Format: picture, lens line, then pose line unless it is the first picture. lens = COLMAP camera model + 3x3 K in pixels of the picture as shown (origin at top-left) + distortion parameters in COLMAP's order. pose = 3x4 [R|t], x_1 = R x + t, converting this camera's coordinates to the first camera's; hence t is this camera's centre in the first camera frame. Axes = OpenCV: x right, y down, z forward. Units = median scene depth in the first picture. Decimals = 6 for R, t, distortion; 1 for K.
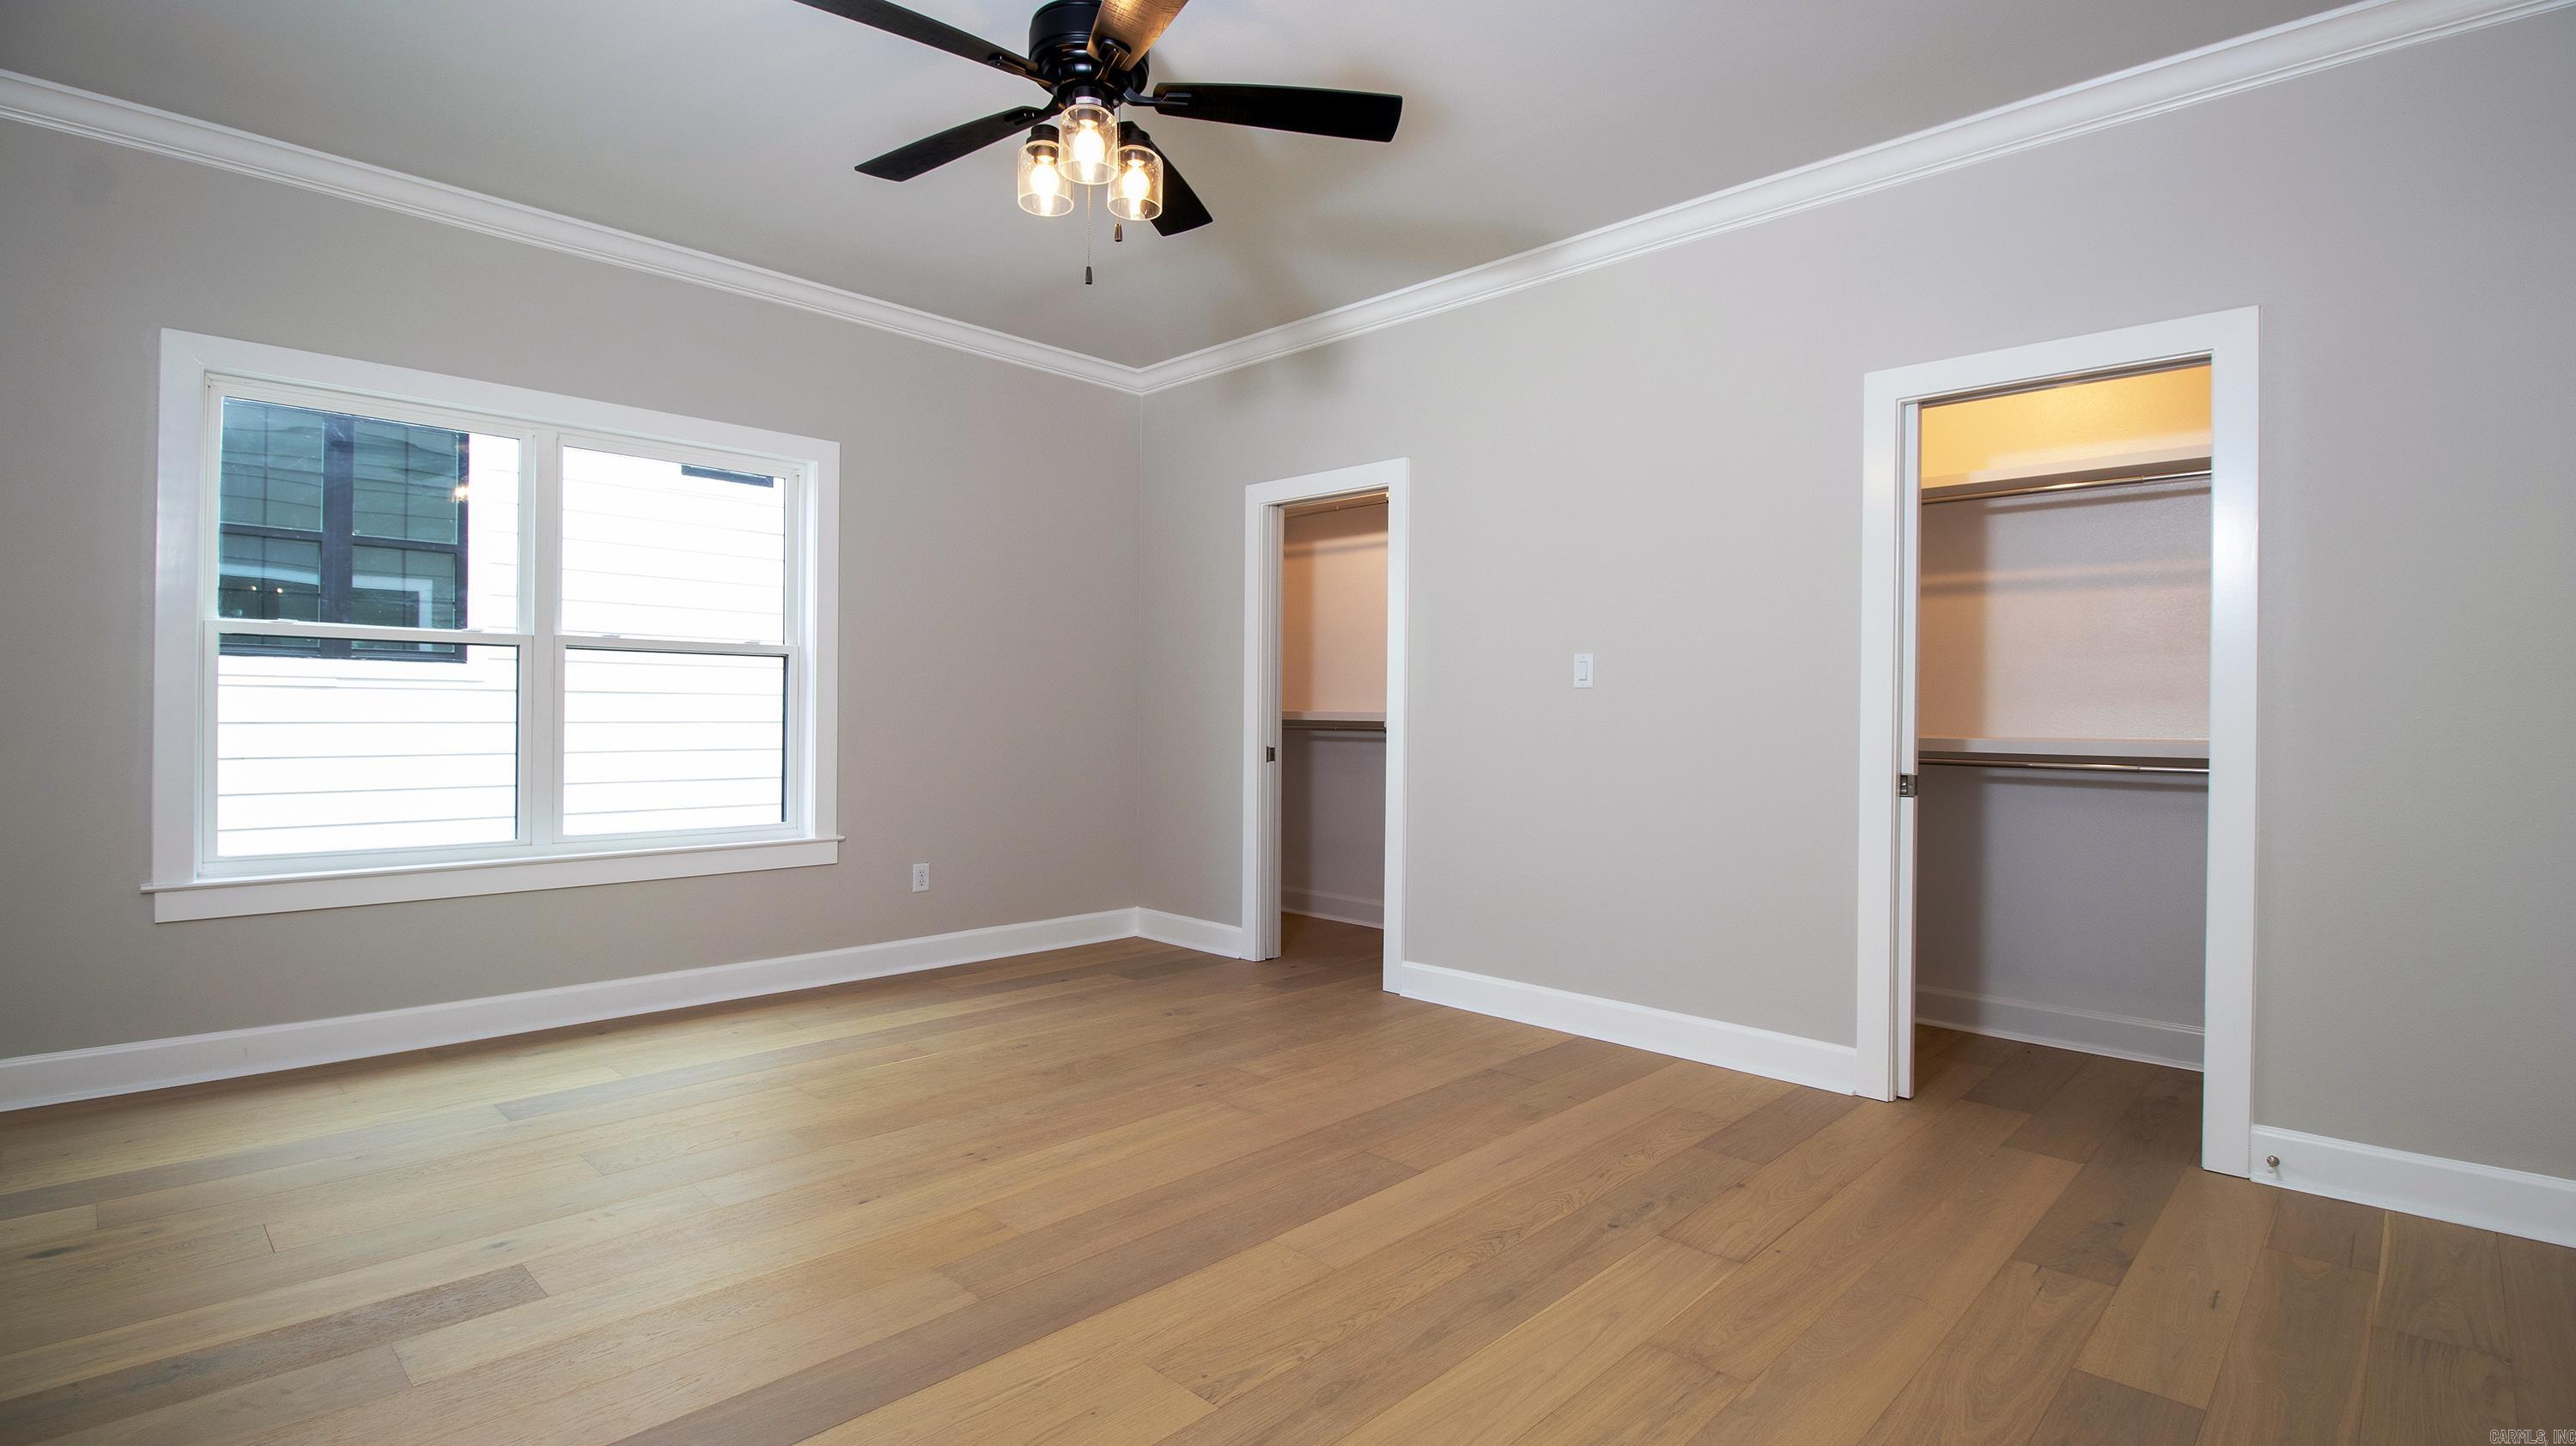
lens RADIAL K [[1165.0, 0, 1297.3], [0, 1165.0, 715.0], [0, 0, 1]] dist [-0.000172, -0.000080]
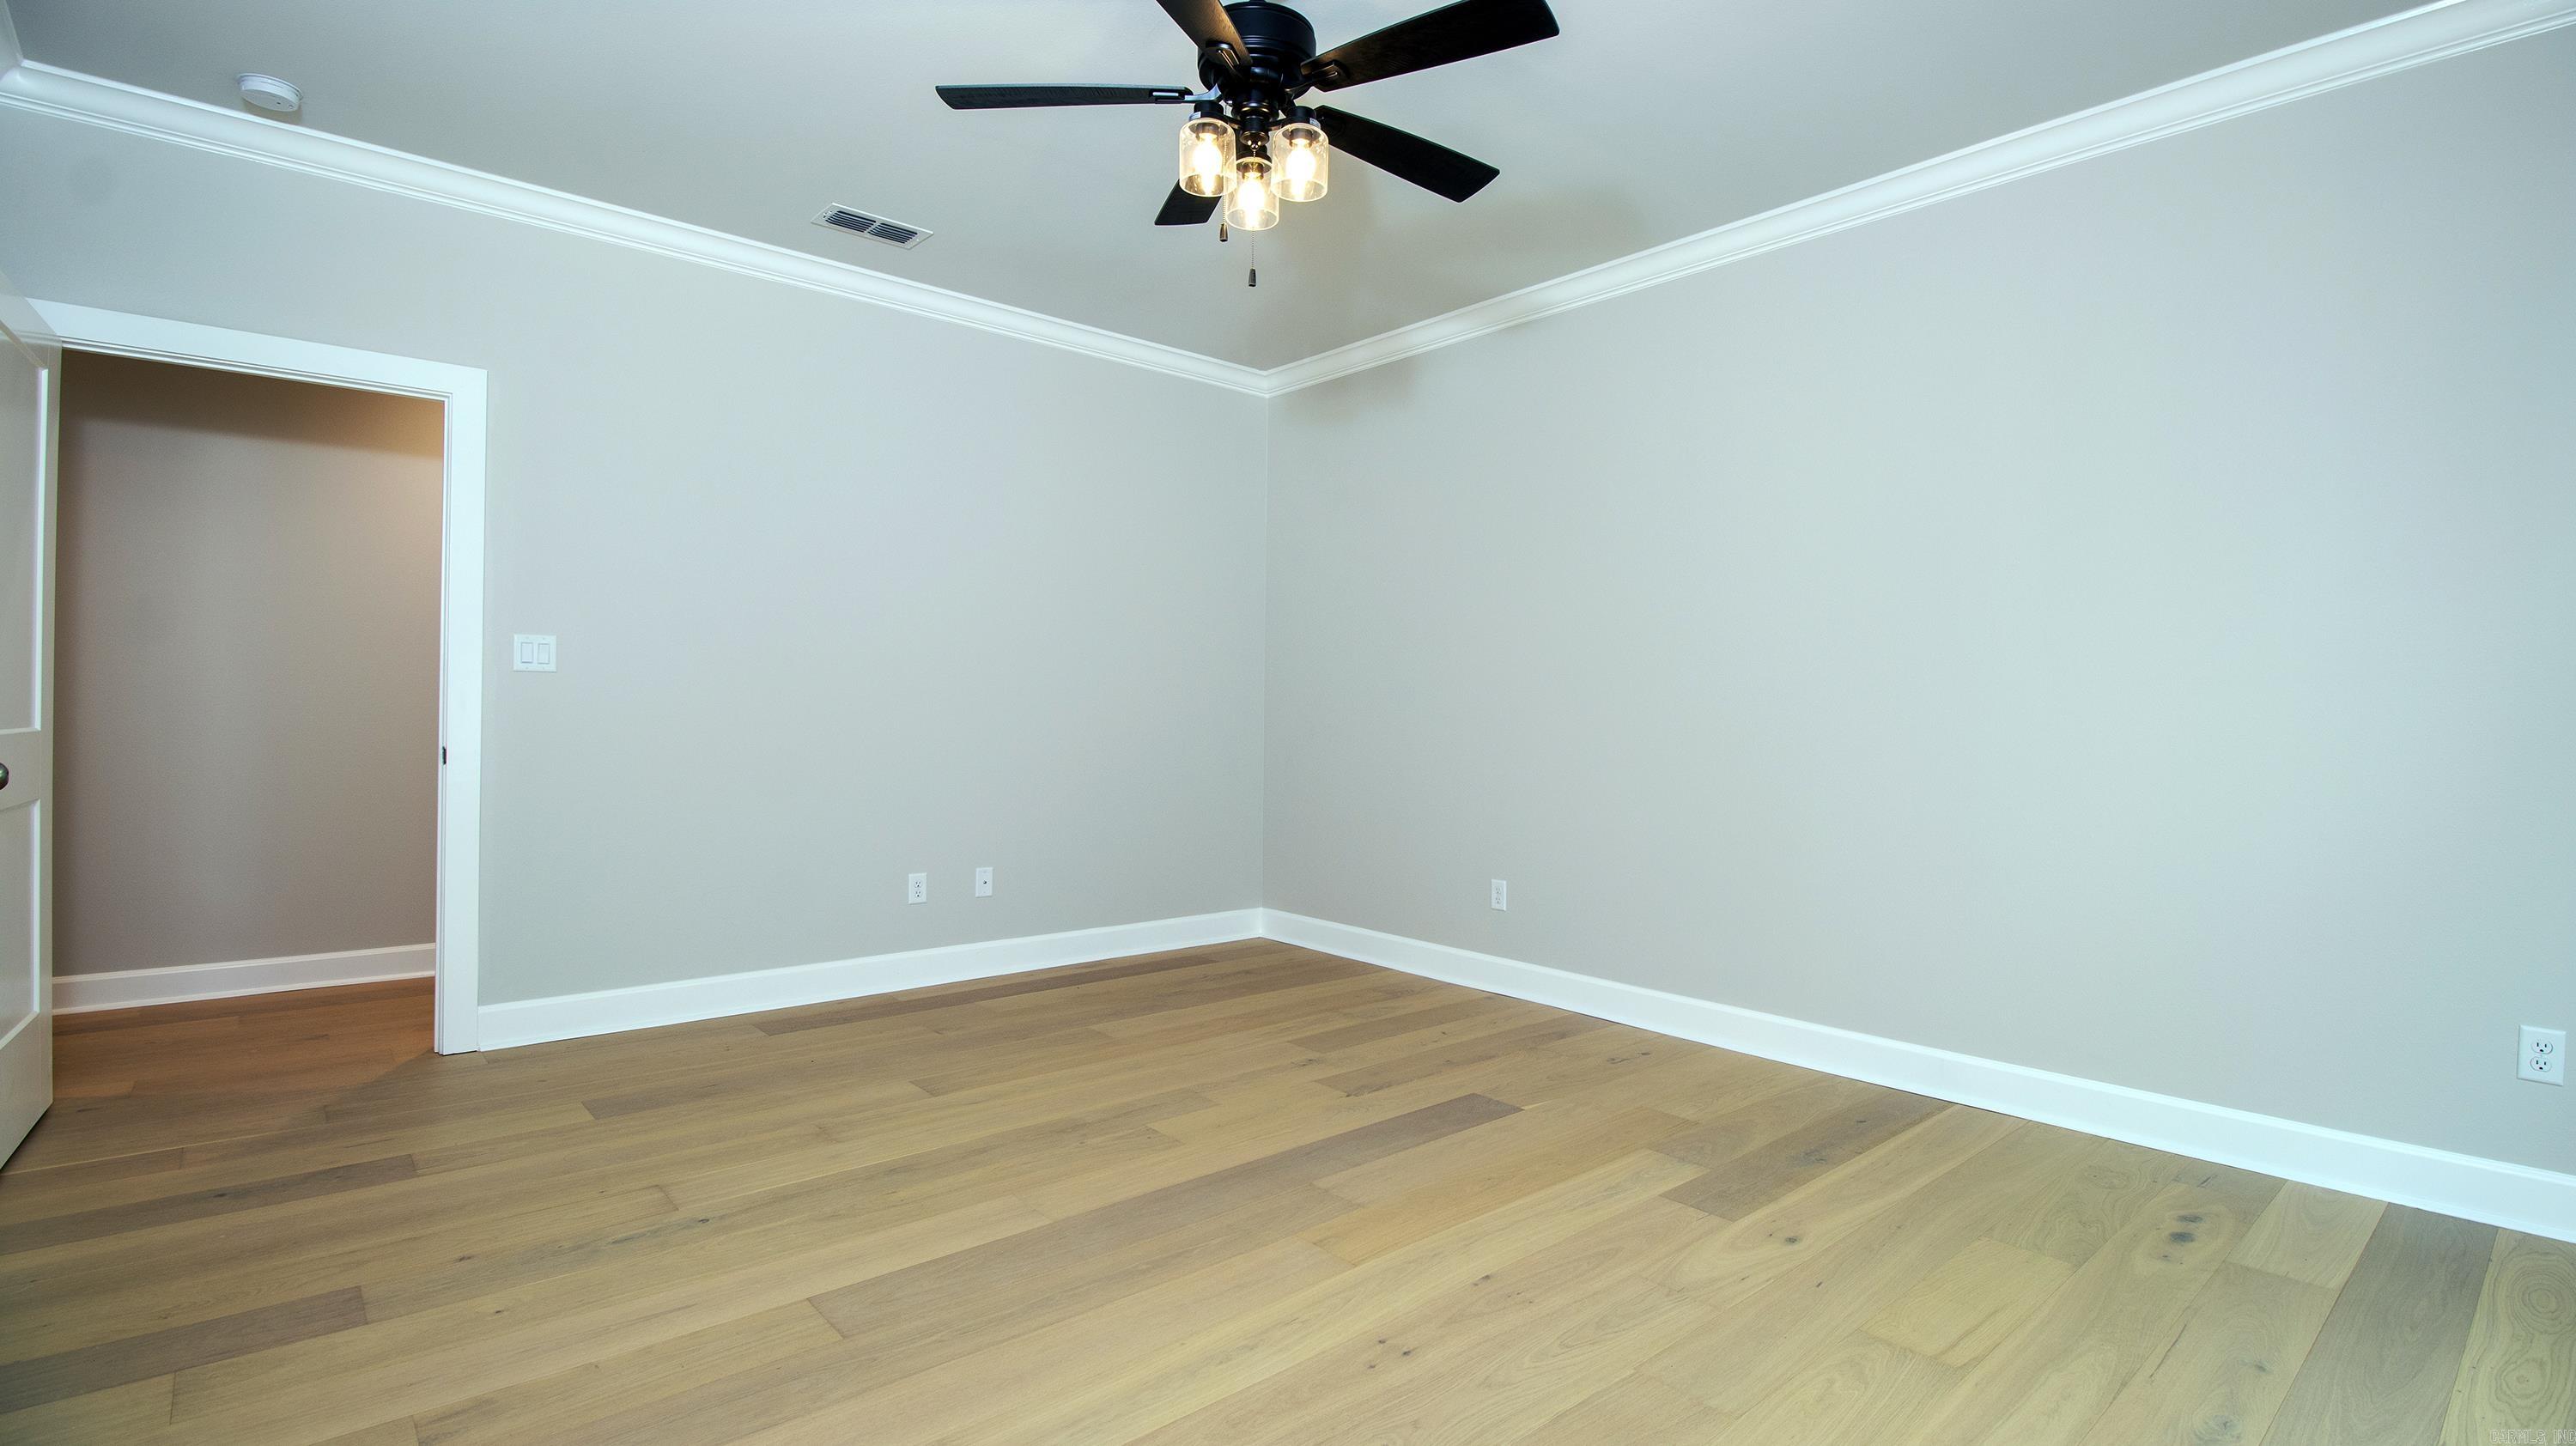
lens RADIAL K [[1165.0, 0, 1297.3], [0, 1165.0, 715.0], [0, 0, 1]] dist [-0.000172, -0.000080]
pose [[-0.995986, -0.024992, 0.085952, -0.321311], [-0.024995, 0.999687, 0.001042, -0.003712], [-0.085951, -0.001110, -0.996299, 2.053345]]
